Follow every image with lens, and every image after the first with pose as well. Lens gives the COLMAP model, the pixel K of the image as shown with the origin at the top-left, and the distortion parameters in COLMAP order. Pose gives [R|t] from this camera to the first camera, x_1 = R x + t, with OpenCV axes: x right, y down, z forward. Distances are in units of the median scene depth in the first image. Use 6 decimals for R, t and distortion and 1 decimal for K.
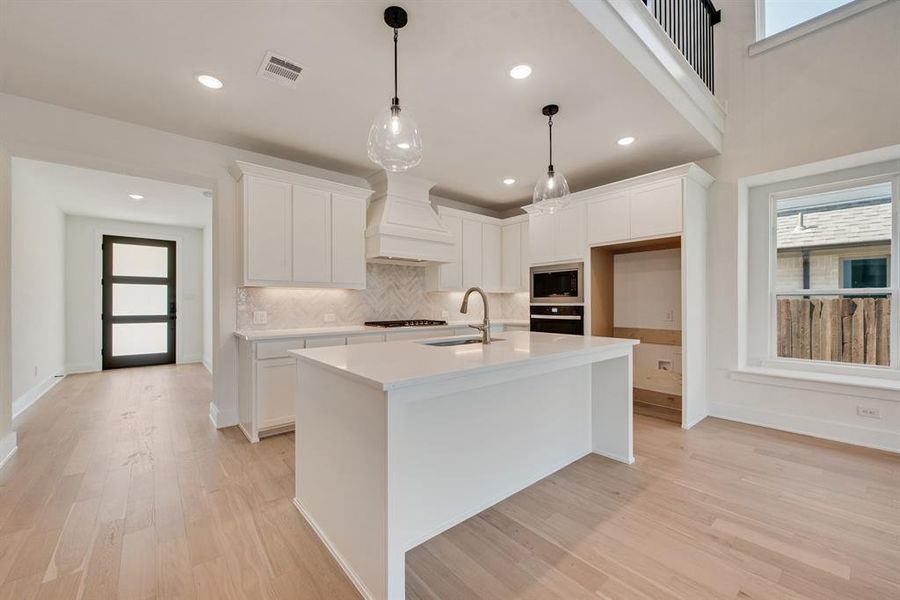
lens RADIAL K [[352.4, 0, 447.2], [0, 352.4, 303.7], [0, 0, 1]] dist [-0.002059, -0.000041]
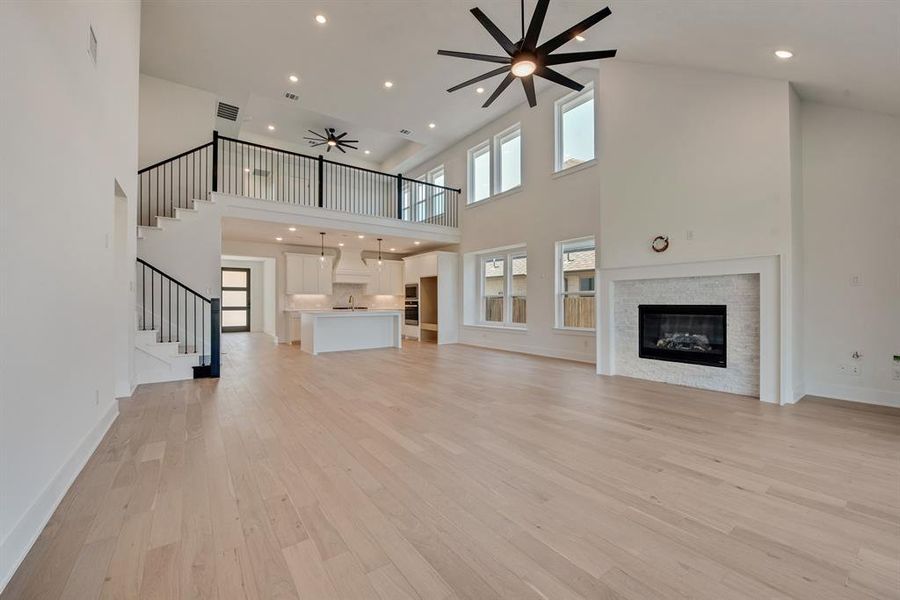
lens RADIAL K [[352.4, 0, 447.2], [0, 352.4, 303.7], [0, 0, 1]] dist [-0.002059, -0.000041]
pose [[0.997354, 0.000127, -0.072699, 0.519636], [0.000223, 0.999988, 0.004801, 0.008451], [0.072699, -0.004804, 0.997342, -0.982301]]
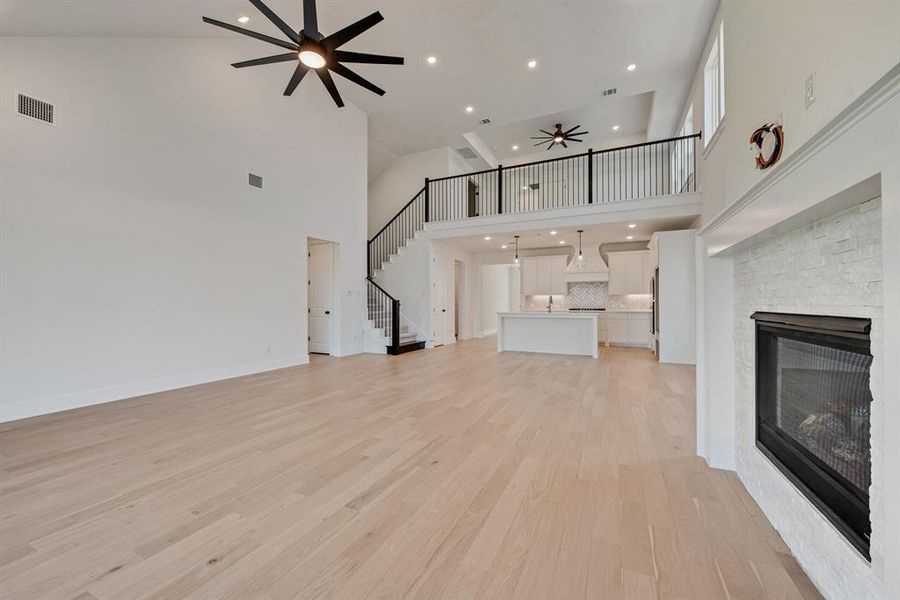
lens RADIAL K [[352.4, 0, 447.2], [0, 352.4, 303.7], [0, 0, 1]] dist [-0.002059, -0.000041]
pose [[0.411691, 0.004845, -0.911311, 1.097470], [-0.002887, 0.999988, 0.004013, 0.007115], [0.911319, 0.000979, 0.411700, -0.507265]]
